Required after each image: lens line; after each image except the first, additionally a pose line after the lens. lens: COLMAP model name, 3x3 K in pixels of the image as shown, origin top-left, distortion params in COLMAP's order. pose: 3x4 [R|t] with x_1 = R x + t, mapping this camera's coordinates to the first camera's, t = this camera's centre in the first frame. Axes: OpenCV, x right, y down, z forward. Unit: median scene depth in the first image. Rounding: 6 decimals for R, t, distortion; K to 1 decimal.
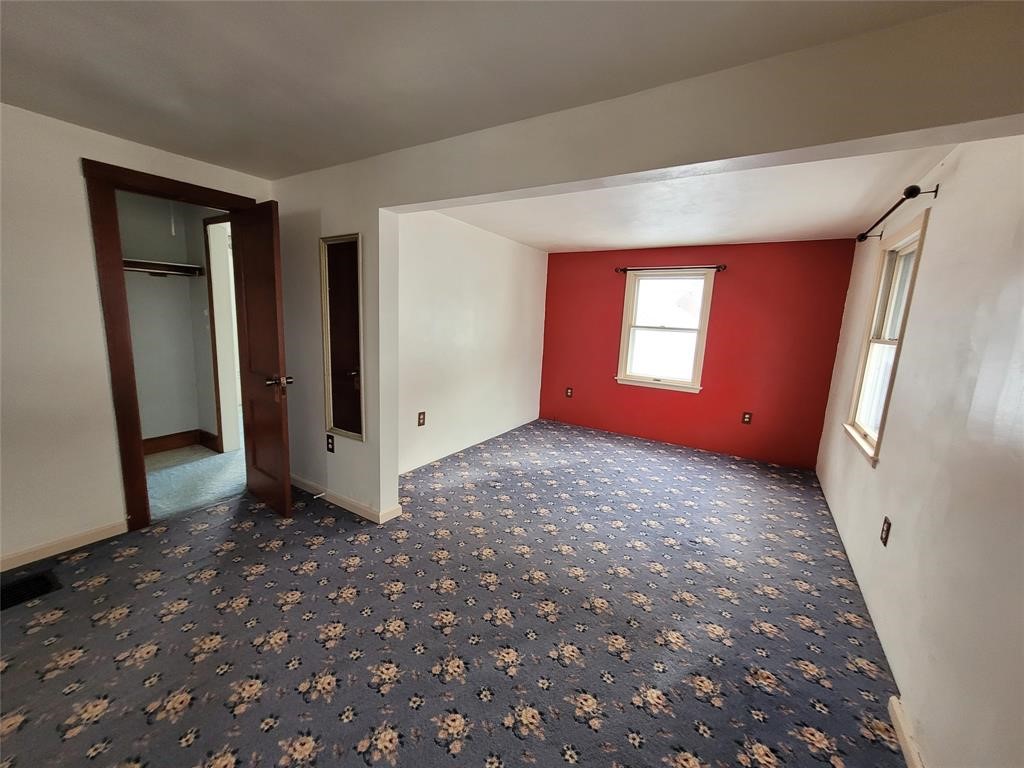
lens RADIAL K [[404.0, 0, 510.8], [0, 404.0, 438.0], [0, 0, 1]] dist [0.019124, -0.000085]
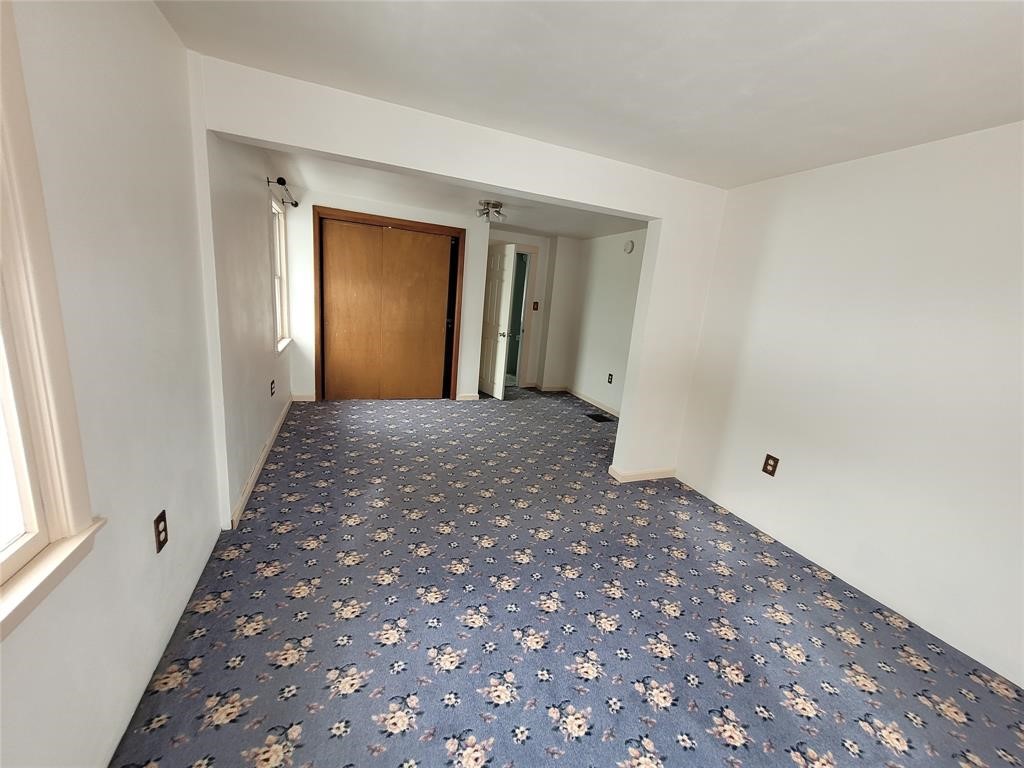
lens RADIAL K [[403.1, 0, 512.0], [0, 403.1, 384.0], [0, 0, 1]] dist [-0.000301, -0.000089]
pose [[-0.594349, 0.075263, -0.800678, 0.630842], [-0.347200, 0.874030, 0.339888, -0.261123], [0.725397, 0.480007, -0.493348, 0.948361]]
